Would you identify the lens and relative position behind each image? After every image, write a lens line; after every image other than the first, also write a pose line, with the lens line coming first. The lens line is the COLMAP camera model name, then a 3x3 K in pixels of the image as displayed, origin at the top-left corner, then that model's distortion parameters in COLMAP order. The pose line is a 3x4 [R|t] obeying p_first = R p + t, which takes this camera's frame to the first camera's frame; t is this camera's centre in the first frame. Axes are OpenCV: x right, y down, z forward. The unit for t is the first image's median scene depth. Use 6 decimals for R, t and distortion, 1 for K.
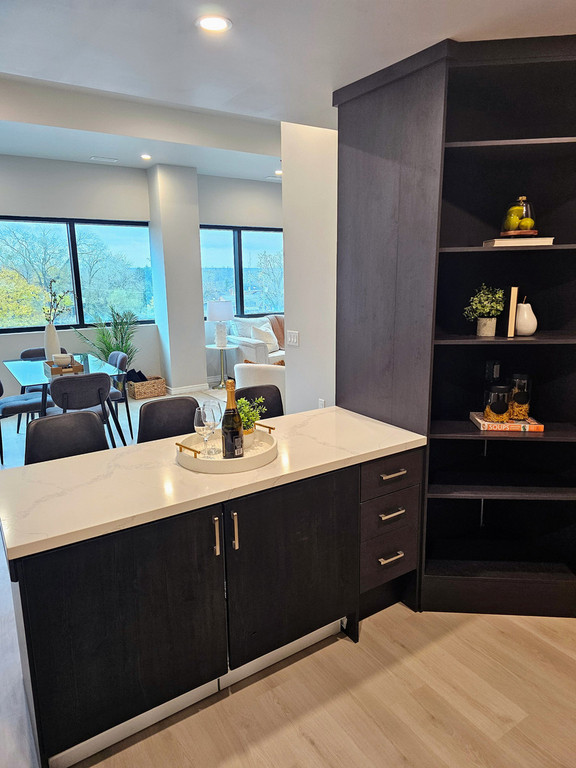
lens RADIAL K [[515.0, 0, 287.8], [0, 515.0, 384.3], [0, 0, 1]] dist [0.059138, -0.036488]
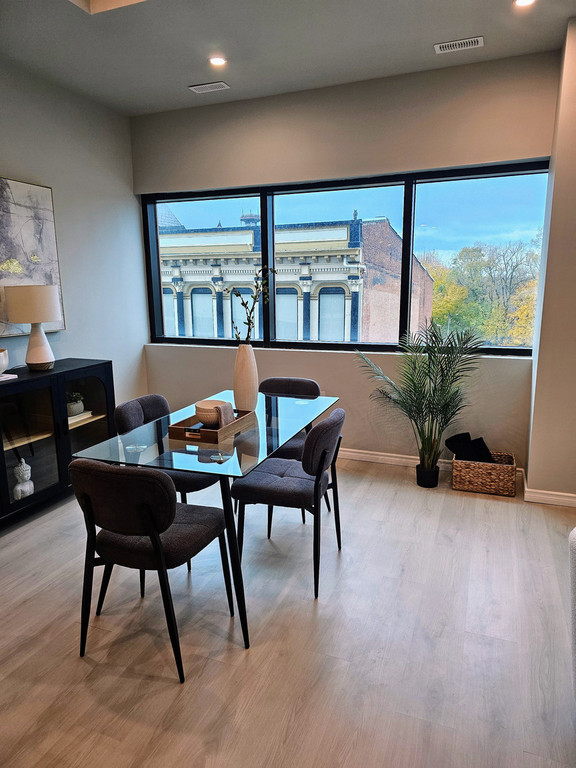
lens RADIAL K [[515.0, 0, 293.7], [0, 515.0, 379.0], [0, 0, 1]] dist [0.059138, -0.036488]
pose [[0.587167, 0.148952, -0.795643, 0.028122], [-0.173836, 0.983194, 0.055776, -0.087653], [0.790580, 0.105562, 0.603192, 0.528738]]
